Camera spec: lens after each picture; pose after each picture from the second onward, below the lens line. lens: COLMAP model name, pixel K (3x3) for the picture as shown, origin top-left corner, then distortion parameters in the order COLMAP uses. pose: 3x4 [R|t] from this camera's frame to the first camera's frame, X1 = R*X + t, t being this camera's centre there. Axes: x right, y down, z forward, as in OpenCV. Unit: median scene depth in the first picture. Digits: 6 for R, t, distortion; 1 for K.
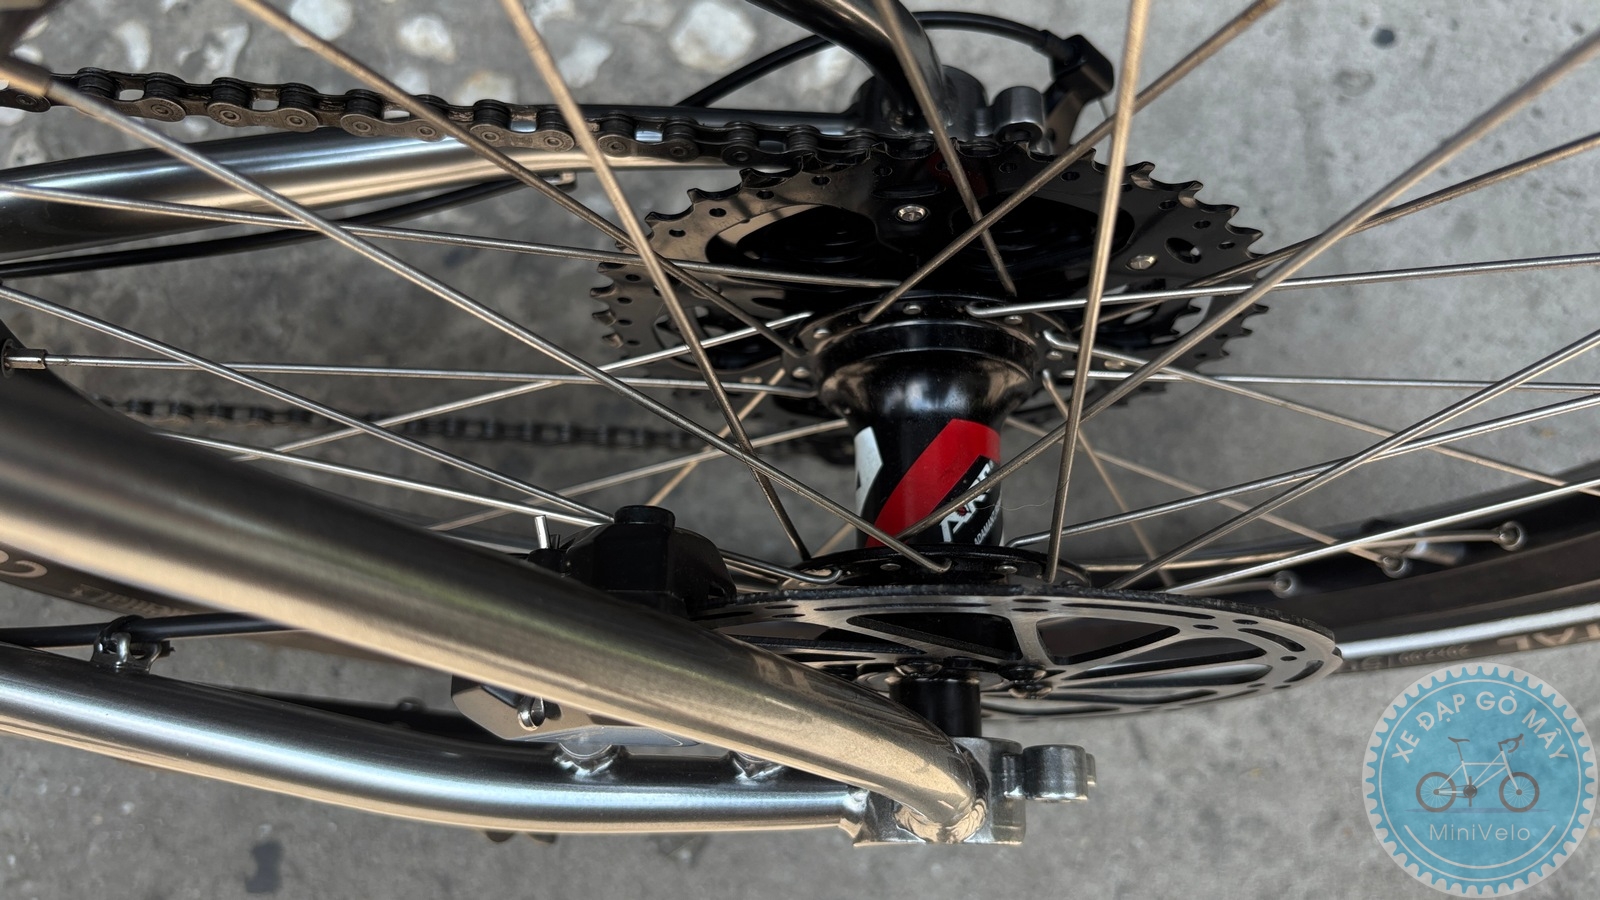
lens RADIAL K [[1254.7, 0, 802.0], [0, 1254.7, 457.2], [0, 0, 1]] dist [-0.003557, -0.007503]
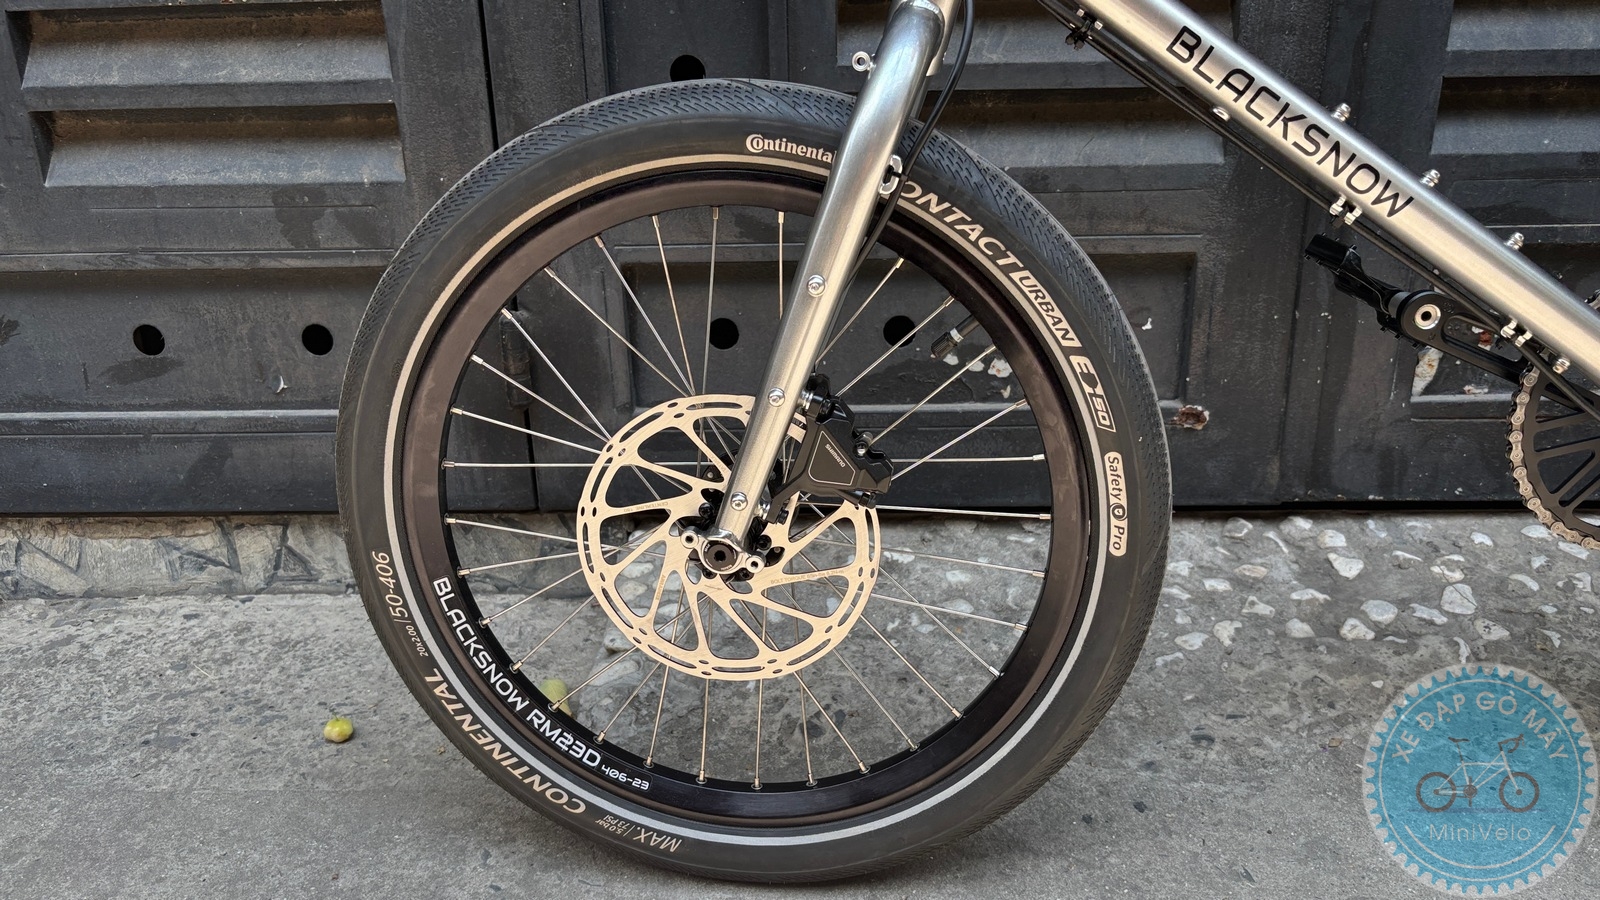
lens RADIAL K [[1220.3, 0, 798.8], [0, 1220.3, 462.3], [0, 0, 1]] dist [0.030909, -0.037453]
pose [[0.999777, 0.015745, 0.014064, -1.834209], [0.000980, 0.630852, -0.775902, 1.092764], [-0.021089, 0.775743, 0.630696, -0.311308]]
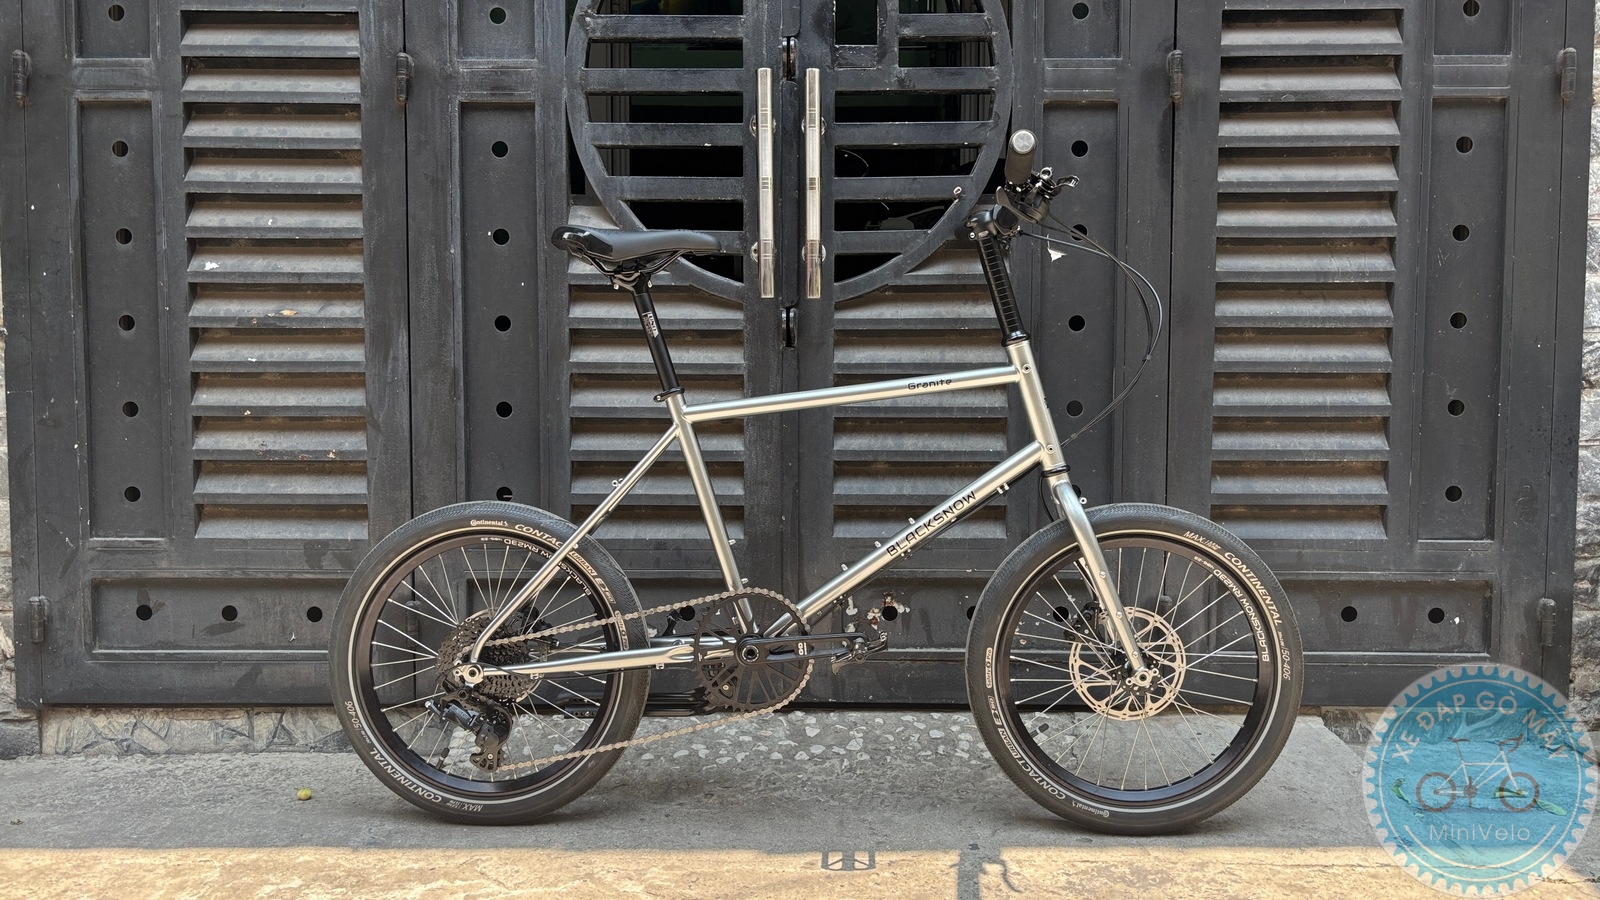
lens RADIAL K [[1198.1, 0, 792.8], [0, 1198.1, 464.9], [0, 0, 1]] dist [0.040452, -0.040936]
pose [[0.997768, 0.045203, 0.049151, -1.177242], [0.029065, 0.368688, -0.929099, 3.164425], [-0.060120, 0.928453, 0.366551, -1.290945]]
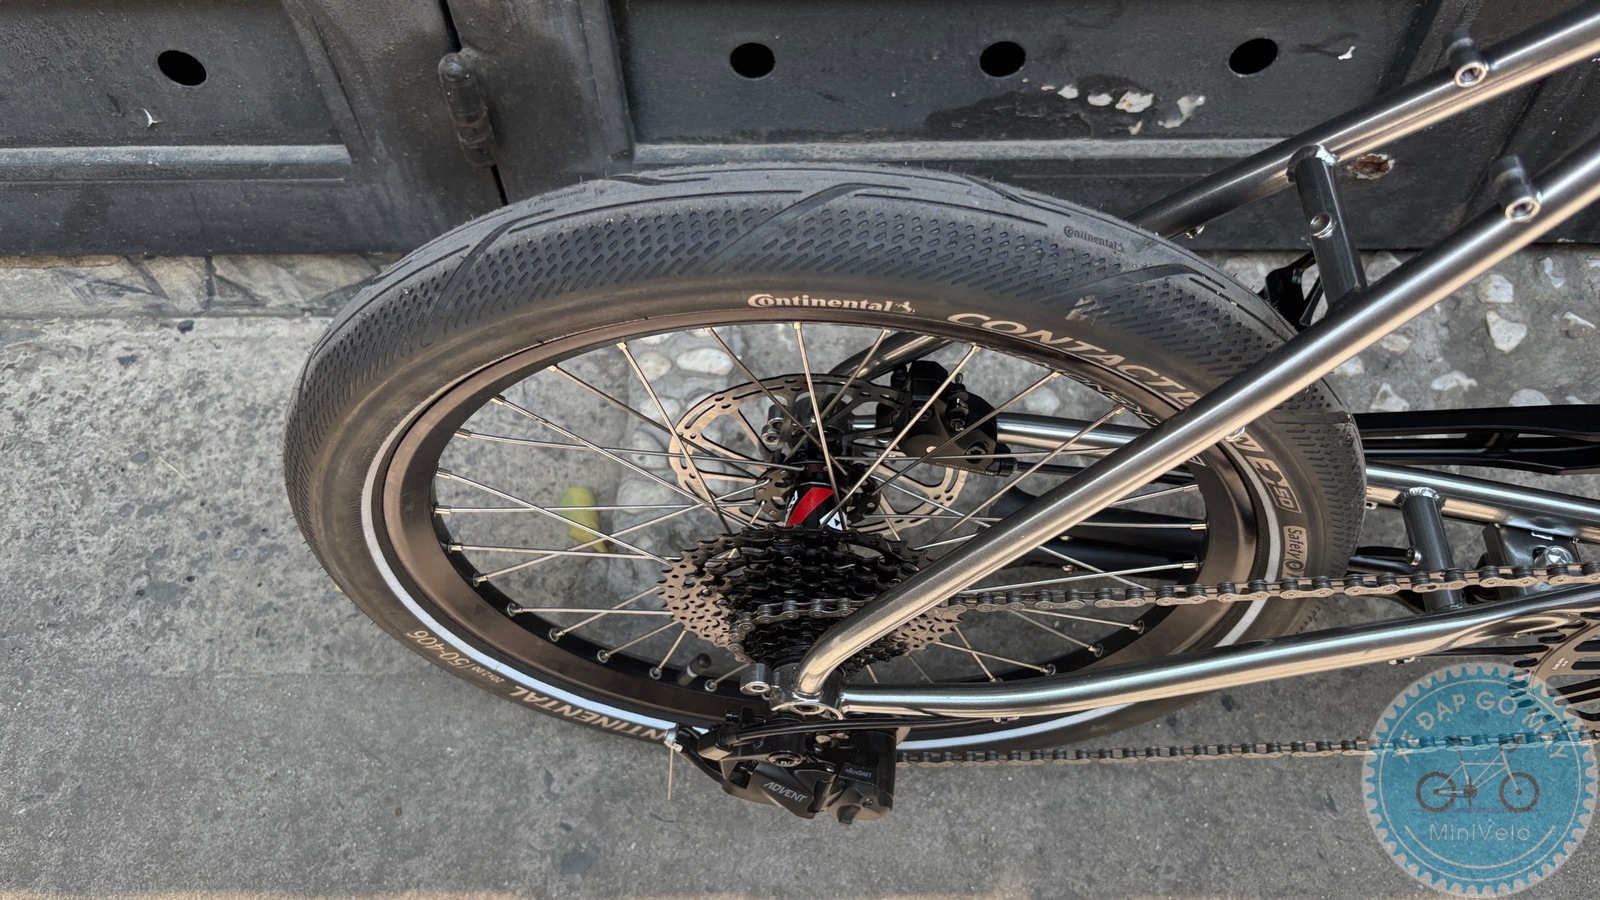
lens RADIAL K [[1261.5, 0, 808.0], [0, 1261.5, 458.4], [0, 0, 1]] dist [0.001816, 0.011425]
pose [[0.998963, -0.021926, 0.039897, -1.942712], [0.031001, 0.969416, -0.243456, 0.156647], [-0.033338, 0.244441, 0.969091, -0.553382]]
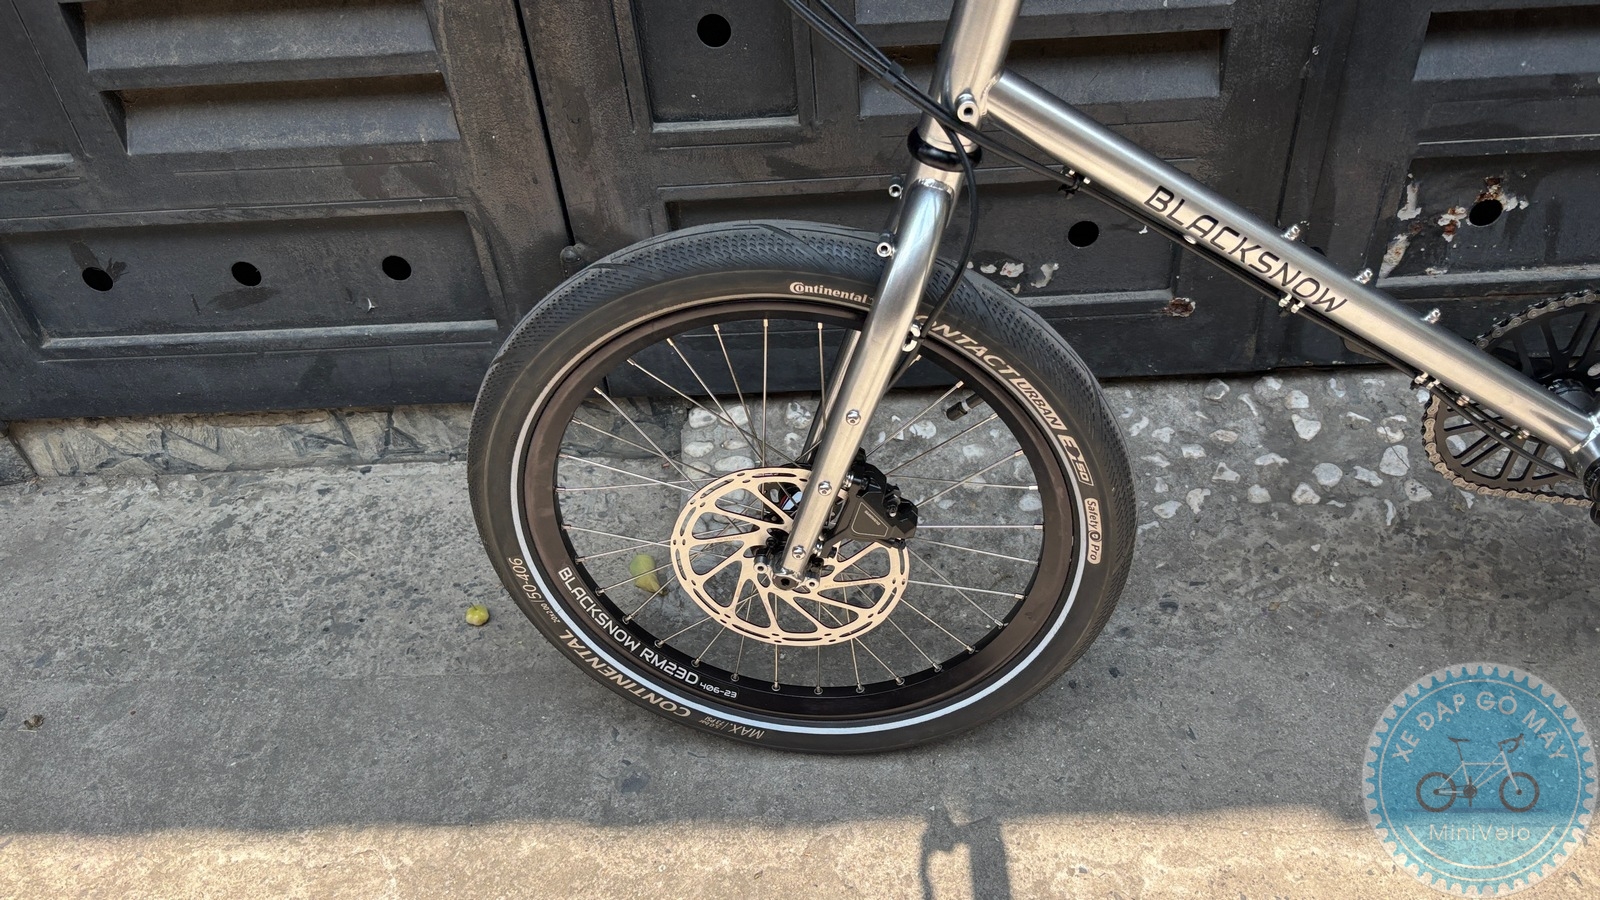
lens RADIAL K [[1223.2, 0, 812.2], [0, 1223.2, 461.9], [0, 0, 1]] dist [-0.011883, 0.046565]
pose [[0.999339, -0.036326, 0.001616, -1.858695], [0.031925, 0.855251, -0.517229, 0.867856], [0.017407, 0.516939, 0.855845, -0.948268]]
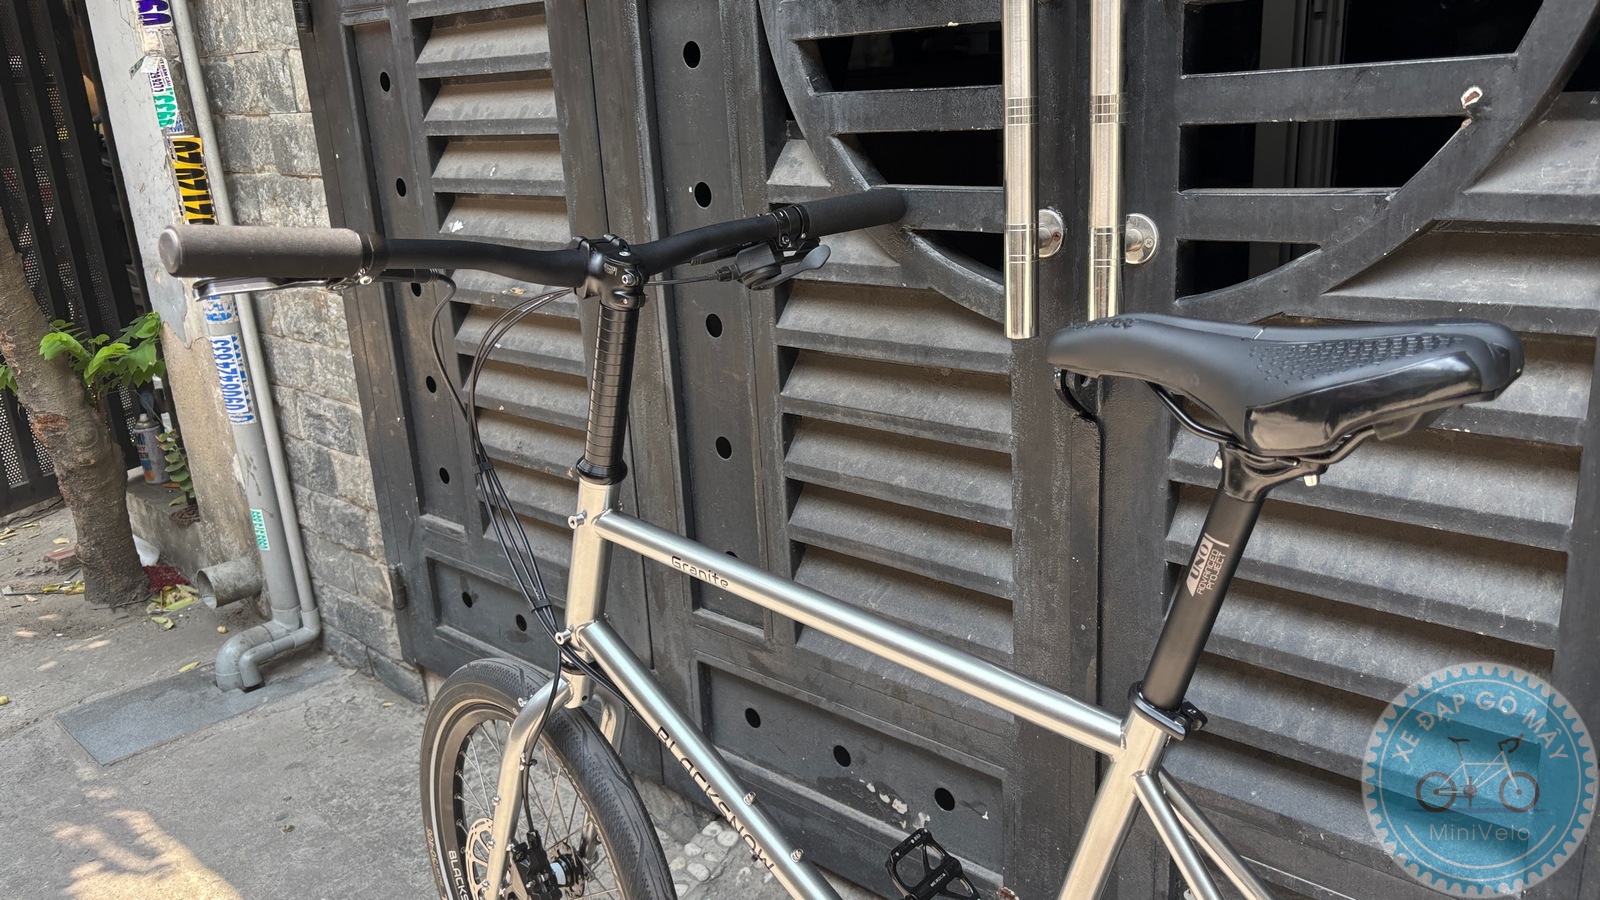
lens RADIAL K [[1231.2, 0, 798.9], [0, 1231.2, 465.0], [0, 0, 1]] dist [0.047533, -0.070927]
pose [[0.773696, 0.189919, -0.604422, -0.012692], [-0.595216, 0.544735, -0.590747, 0.763465], [0.217056, 0.816820, 0.534502, -1.384249]]
